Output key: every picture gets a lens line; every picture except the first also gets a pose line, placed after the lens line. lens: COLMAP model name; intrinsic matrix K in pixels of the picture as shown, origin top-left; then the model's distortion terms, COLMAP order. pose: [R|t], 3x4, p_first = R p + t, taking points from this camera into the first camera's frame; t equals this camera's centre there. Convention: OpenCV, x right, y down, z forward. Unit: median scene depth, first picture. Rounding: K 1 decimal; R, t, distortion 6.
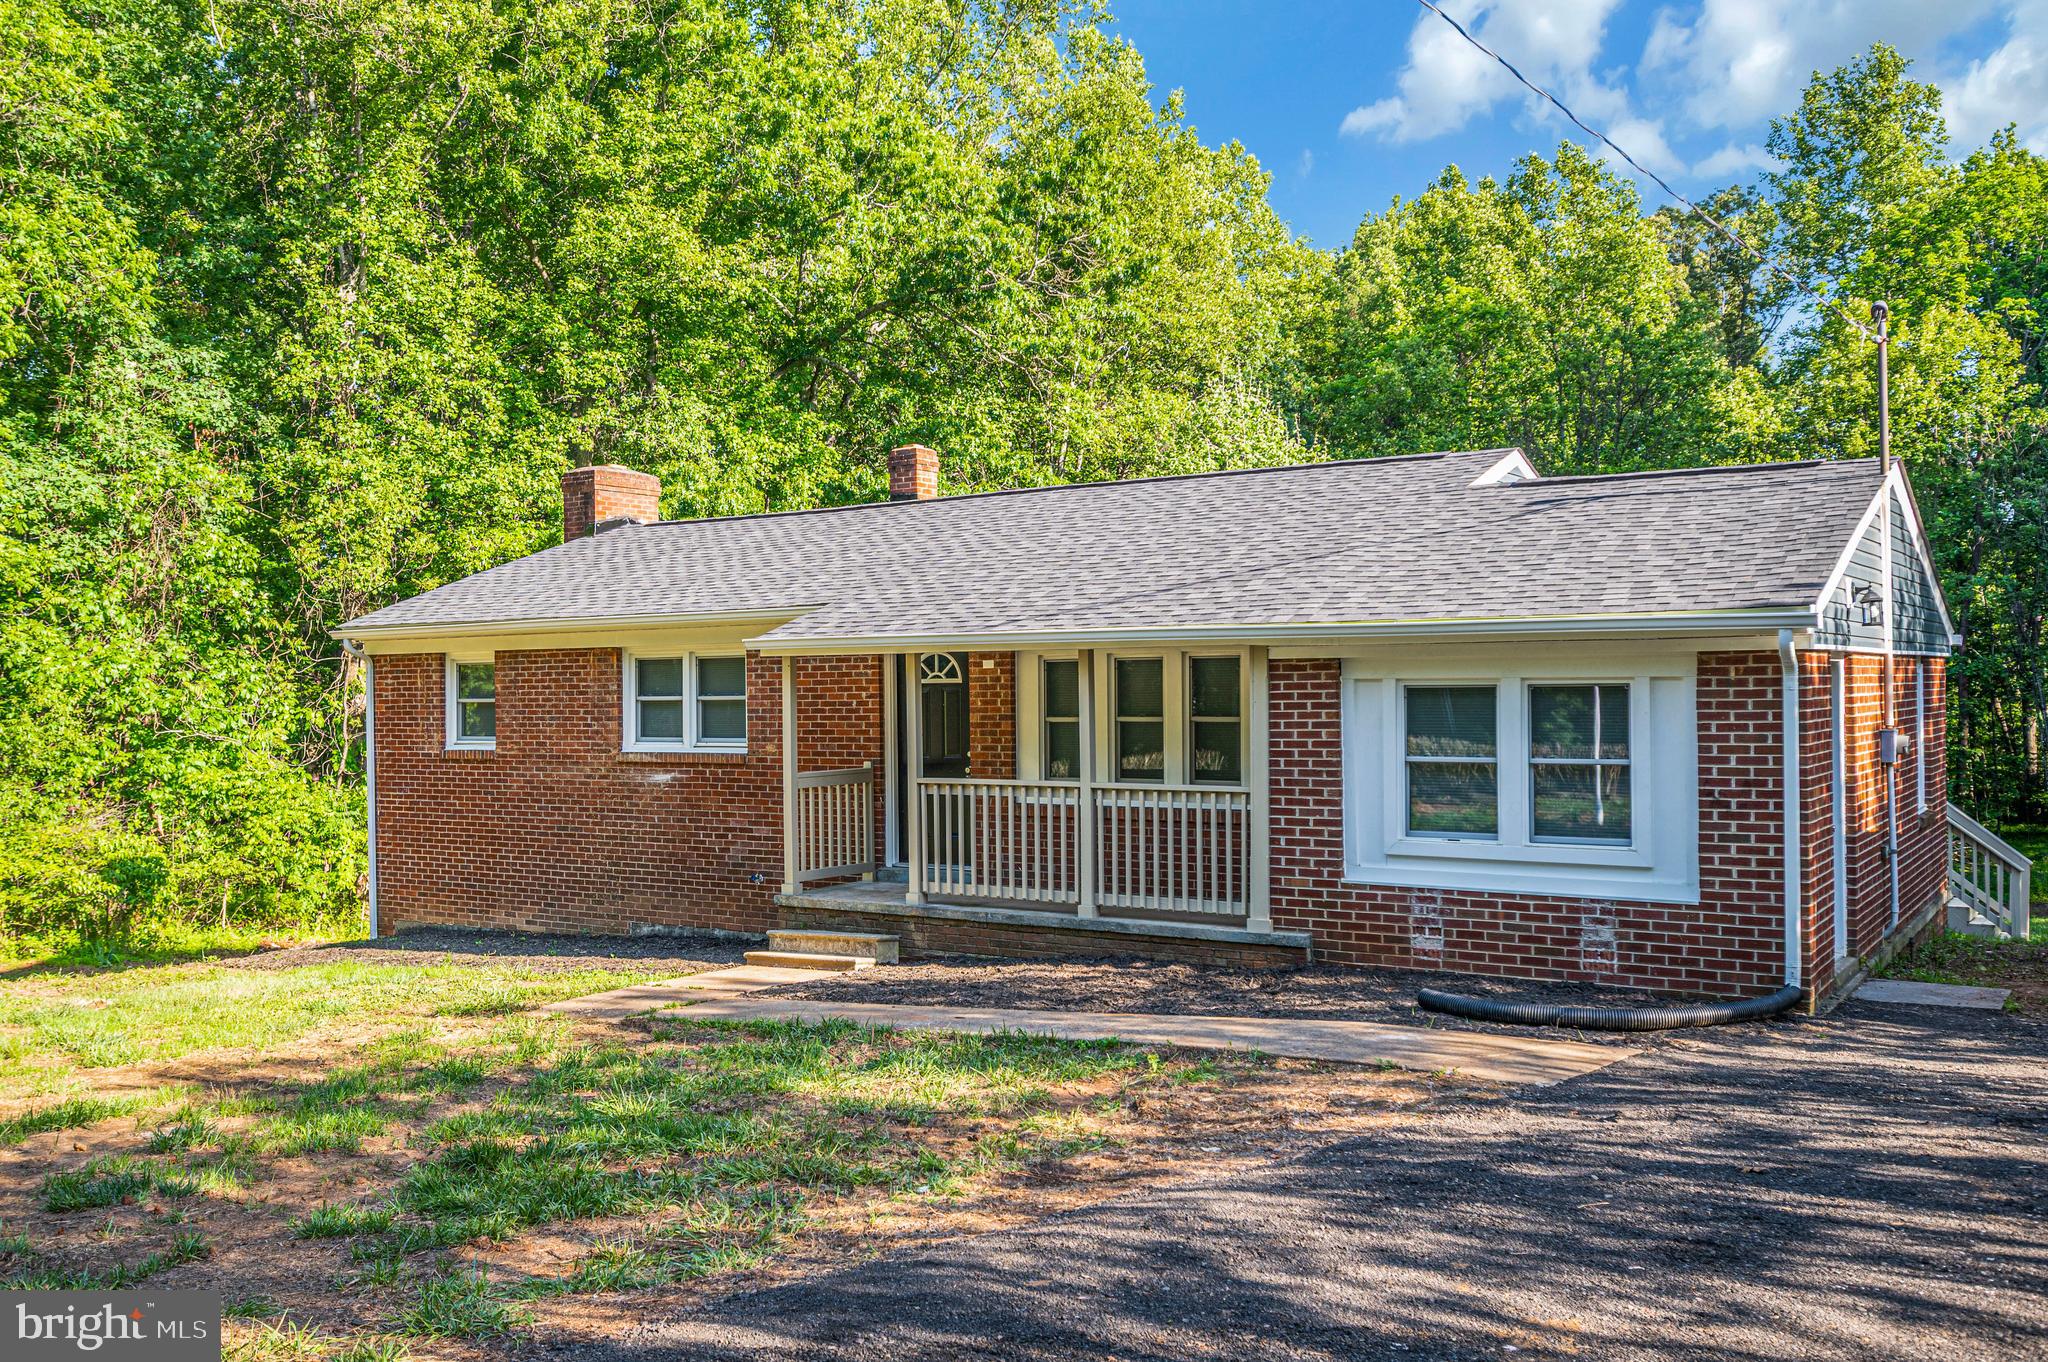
lens RADIAL K [[1750.1, 0, 1037.9], [0, 1750.1, 692.5], [0, 0, 1]] dist [-0.010743, 0.007009]
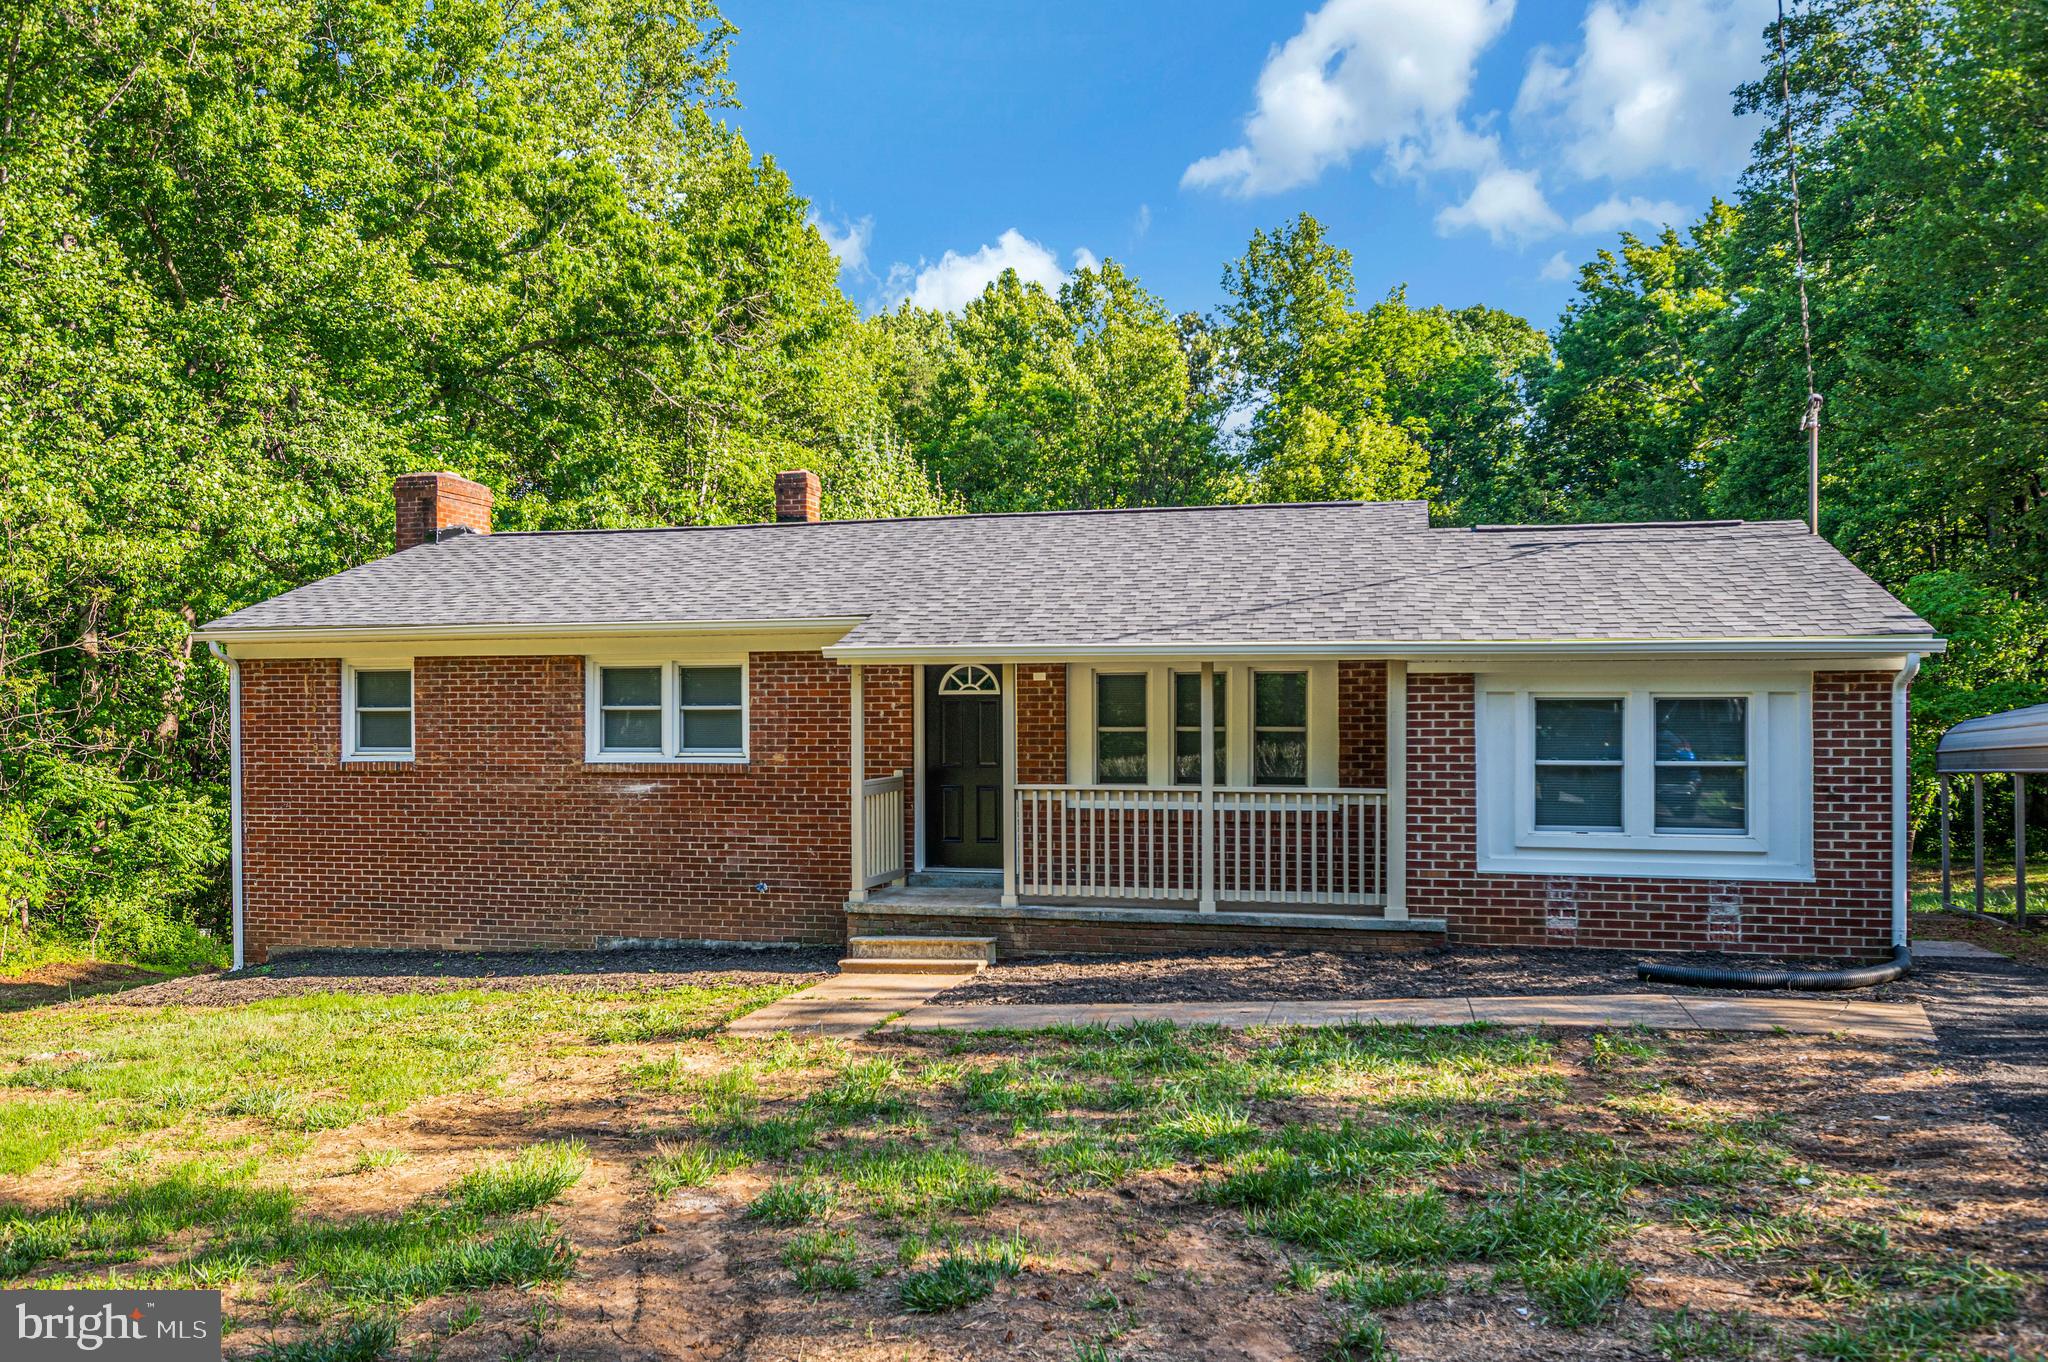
lens RADIAL K [[1506.0, 0, 995.9], [0, 1506.0, 727.2], [0, 0, 1]] dist [-0.003556, -0.001688]
pose [[0.943371, 0.006246, 0.331681, -0.371999], [-0.007544, 0.999968, 0.002626, 0.012884], [-0.331654, -0.004979, 0.943388, 0.164482]]
